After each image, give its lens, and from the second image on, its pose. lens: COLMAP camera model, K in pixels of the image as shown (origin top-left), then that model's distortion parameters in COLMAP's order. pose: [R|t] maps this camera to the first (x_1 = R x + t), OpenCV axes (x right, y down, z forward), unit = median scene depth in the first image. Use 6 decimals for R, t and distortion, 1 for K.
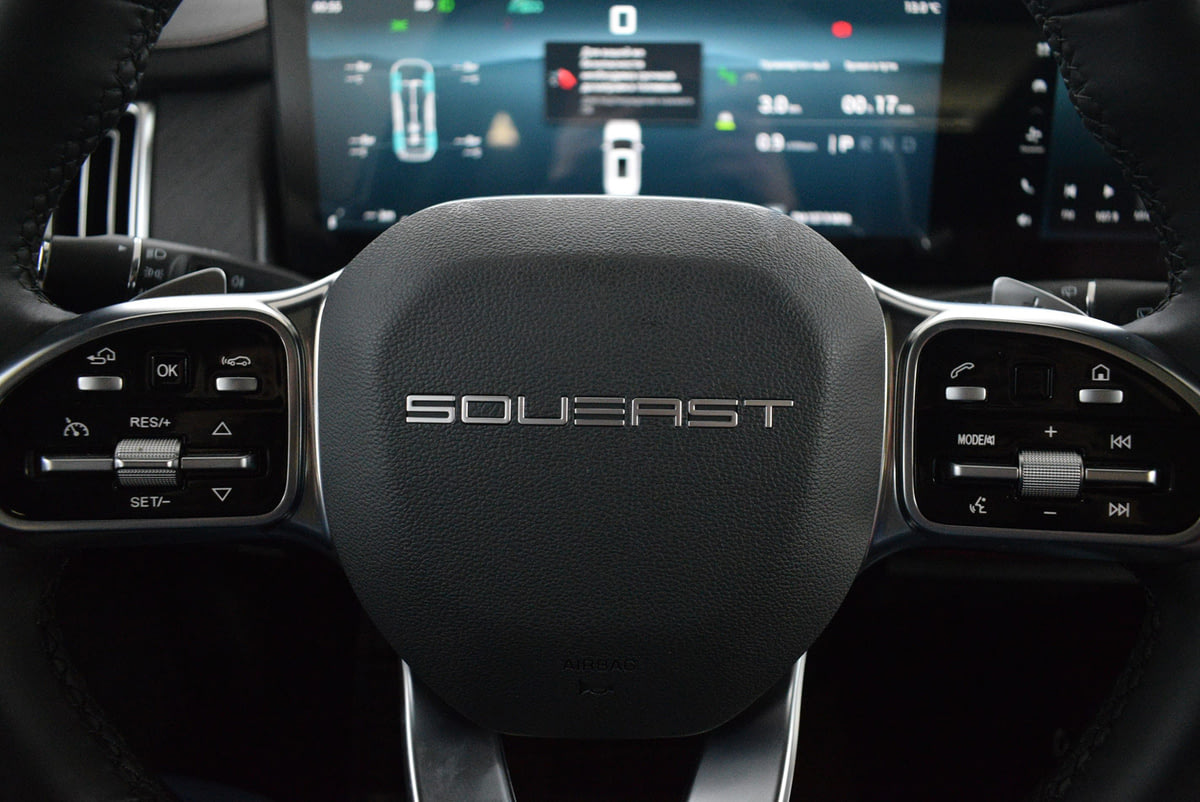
lens RADIAL K [[928.8, 0, 601.0], [0, 928.8, 366.6], [0, 0, 1]] dist [-0.009449, -0.003095]
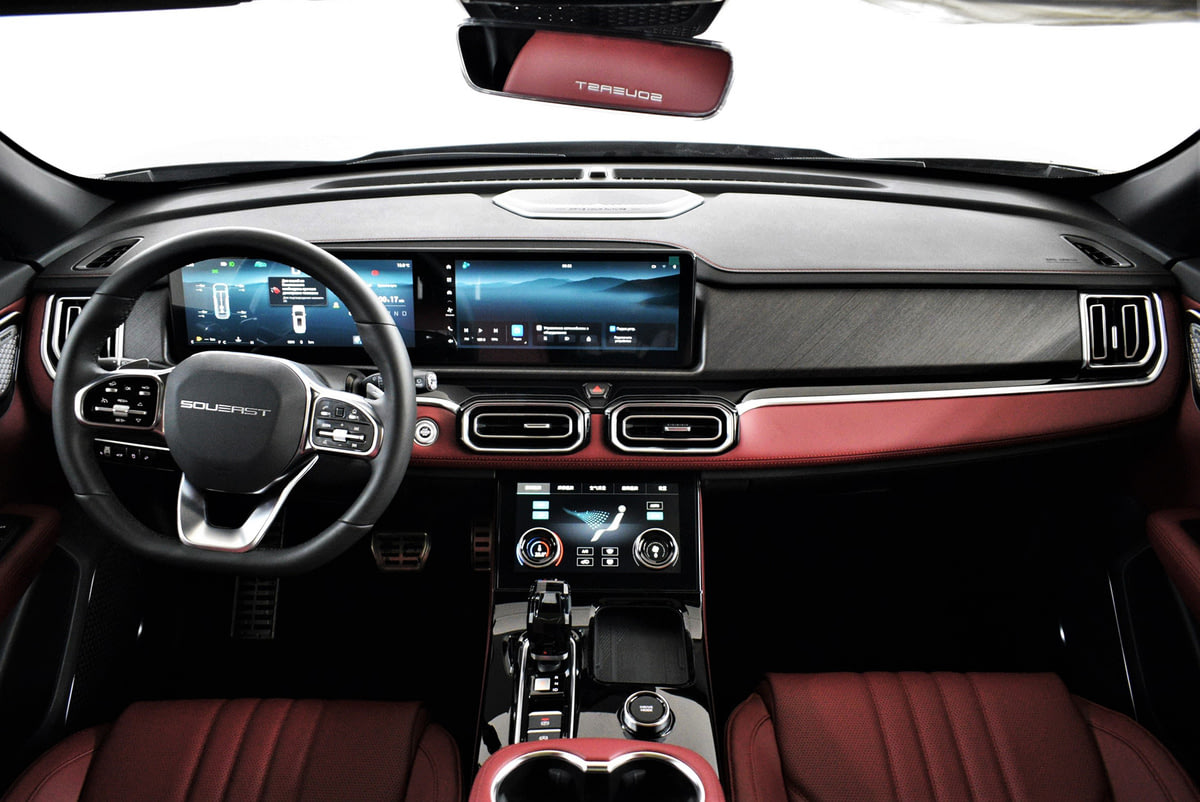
lens RADIAL K [[951.4, 0, 579.8], [0, 951.4, 398.0], [0, 0, 1]] dist [-0.007089, -0.002697]
pose [[0.999994, -0.001772, -0.002873, 0.855264], [0.001656, 0.999207, -0.039788, 0.117276], [0.002941, 0.039783, 0.999204, -1.761014]]
